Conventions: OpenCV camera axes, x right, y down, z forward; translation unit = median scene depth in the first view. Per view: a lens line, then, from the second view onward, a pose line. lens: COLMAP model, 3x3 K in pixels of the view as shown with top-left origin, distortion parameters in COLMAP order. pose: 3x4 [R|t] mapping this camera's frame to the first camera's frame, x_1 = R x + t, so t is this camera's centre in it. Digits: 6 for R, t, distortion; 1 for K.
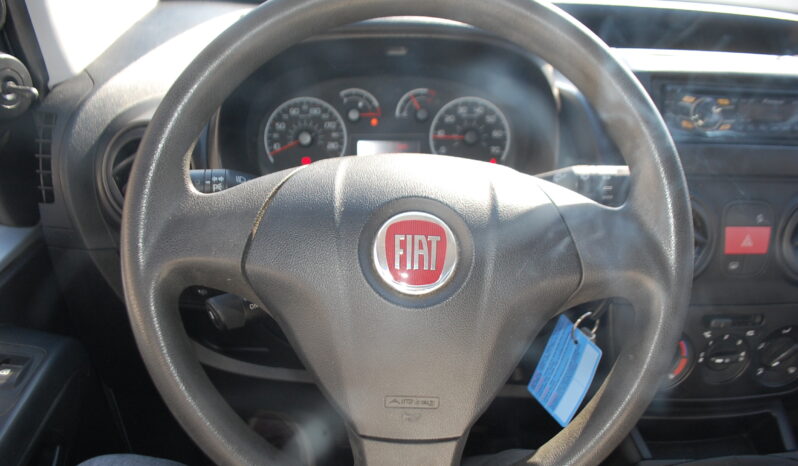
lens RADIAL K [[646.8, 0, 368.6], [0, 646.8, 254.8], [0, 0, 1]] dist [-0.116630, 0.027629]
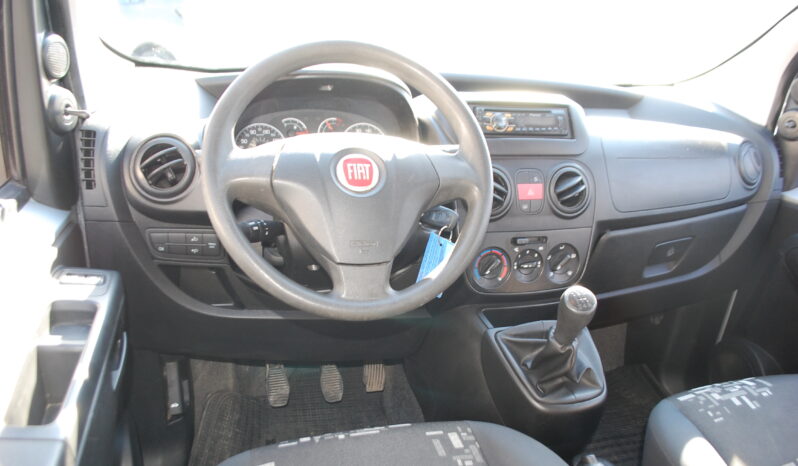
lens RADIAL K [[646.8, 0, 391.7], [0, 646.8, 238.1], [0, 0, 1]] dist [-0.116630, 0.027629]
pose [[0.964260, -0.046040, 0.260927, -0.224389], [0.090404, 0.982860, -0.160667, 0.331113], [-0.249058, 0.178513, 0.951894, -0.551292]]
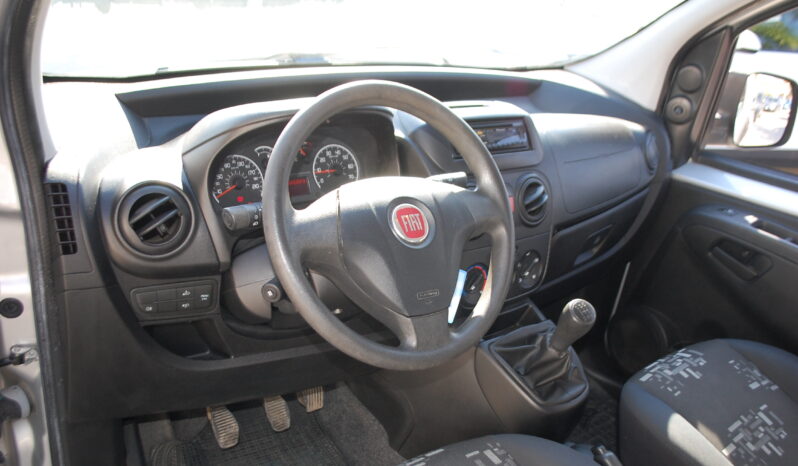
lens RADIAL K [[742.0, 0, 407.0], [0, 742.0, 228.7], [0, 0, 1]] dist [-0.104605, 0.000000]
pose [[0.804938, -0.147589, 0.574711, -0.801711], [0.211961, 0.976186, -0.046183, 0.074959], [-0.554209, 0.158991, 0.817052, -0.551477]]
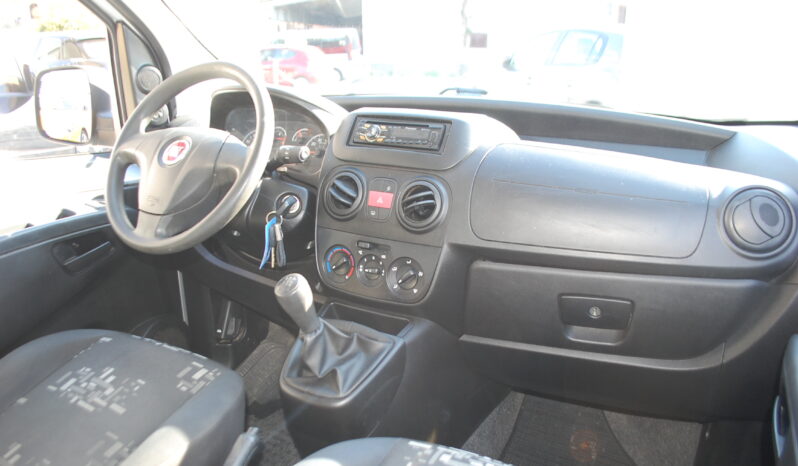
lens RADIAL K [[646.8, 0, 401.6], [0, 646.8, 238.7], [0, 0, 1]] dist [-0.116630, 0.027629]
pose [[0.853815, 0.140099, -0.501370, 1.488378], [-0.267512, 0.944293, -0.191698, 0.392814], [0.446583, 0.297797, 0.843730, -0.478999]]
